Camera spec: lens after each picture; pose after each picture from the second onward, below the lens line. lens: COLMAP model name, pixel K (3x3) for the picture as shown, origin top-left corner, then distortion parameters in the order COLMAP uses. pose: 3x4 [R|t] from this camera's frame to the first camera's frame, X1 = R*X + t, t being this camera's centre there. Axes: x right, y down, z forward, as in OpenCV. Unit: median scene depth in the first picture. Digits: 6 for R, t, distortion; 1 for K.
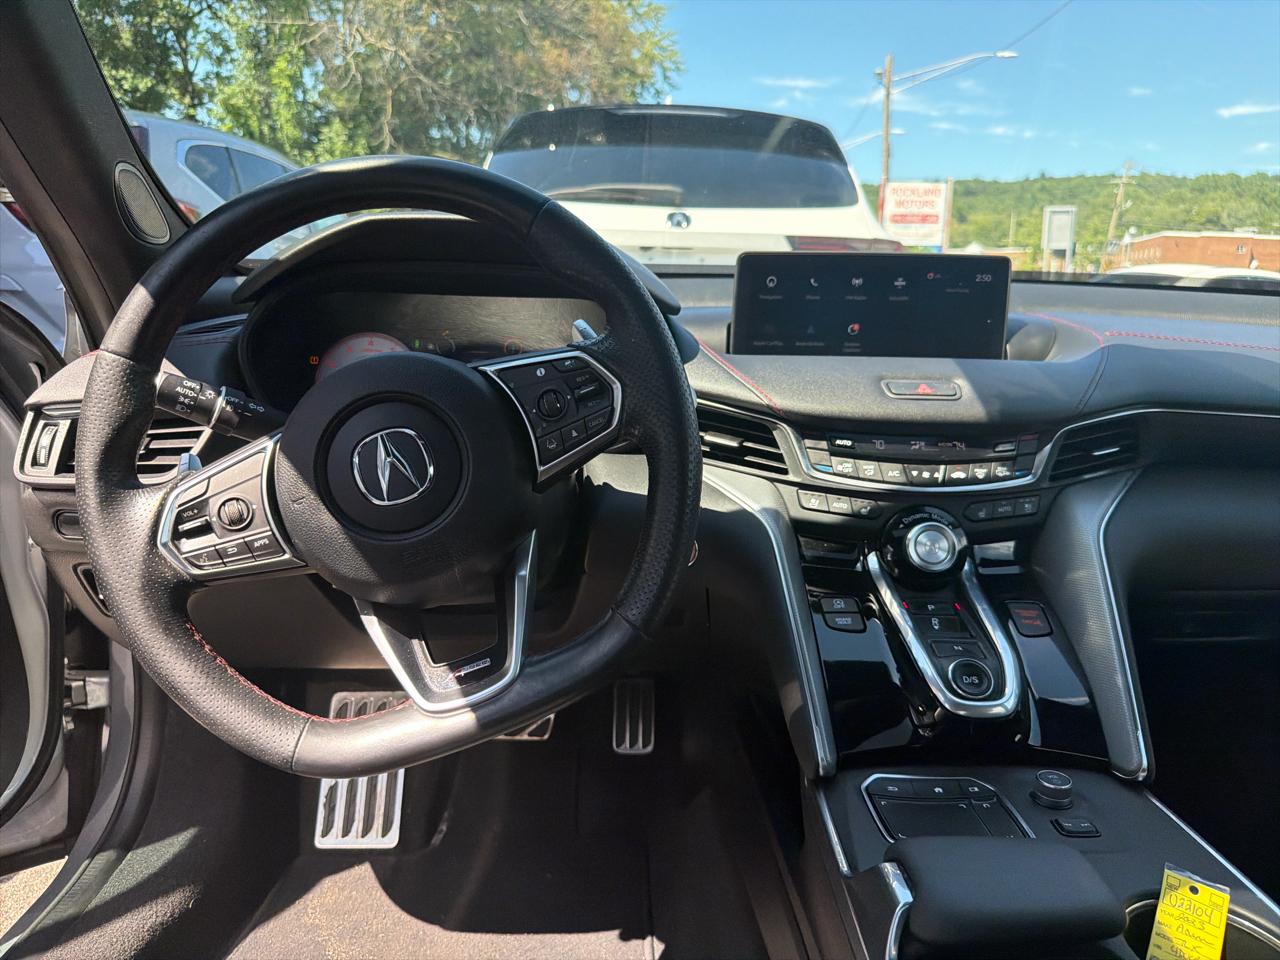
lens RADIAL K [[935.4, 0, 620.9], [0, 935.4, 465.3], [0, 0, 1]] dist [0.006902, -0.020535]
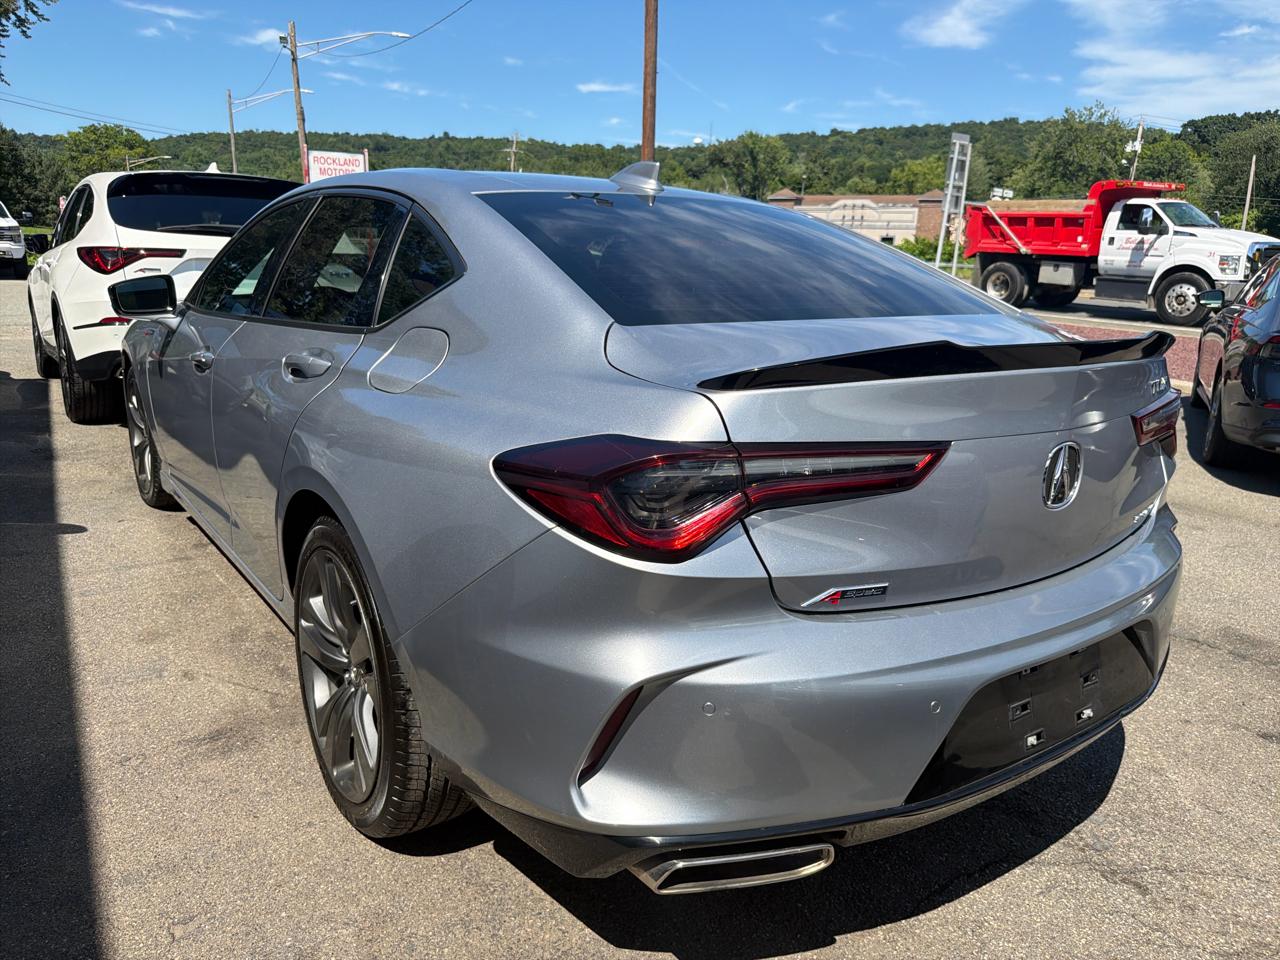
lens RADIAL K [[935.4, 0, 670.5], [0, 935.4, 459.4], [0, 0, 1]] dist [0.006902, -0.020535]
pose [[0.805990, -0.126426, 0.578270, -0.322253], [0.101782, 0.991975, 0.075010, 0.081601], [-0.583113, -0.001600, 0.812390, -0.791871]]
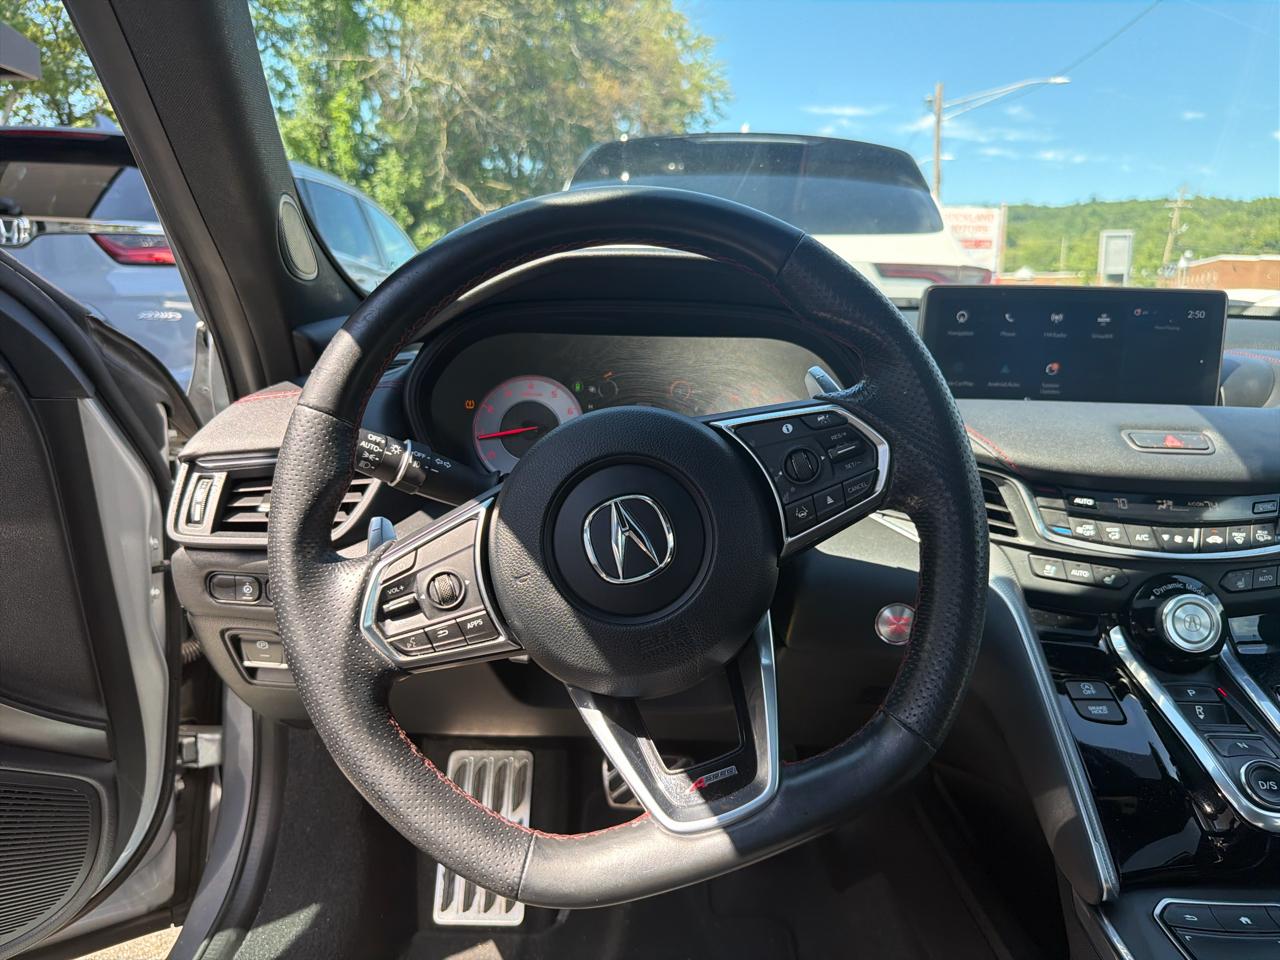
lens RADIAL K [[935.4, 0, 625.0], [0, 935.4, 451.1], [0, 0, 1]] dist [0.006902, -0.020535]
pose [[0.999031, 0.004116, -0.043810, -0.033889], [-0.005931, 0.999126, -0.041369, -0.007180], [0.043601, 0.041589, 0.998183, 0.021582]]
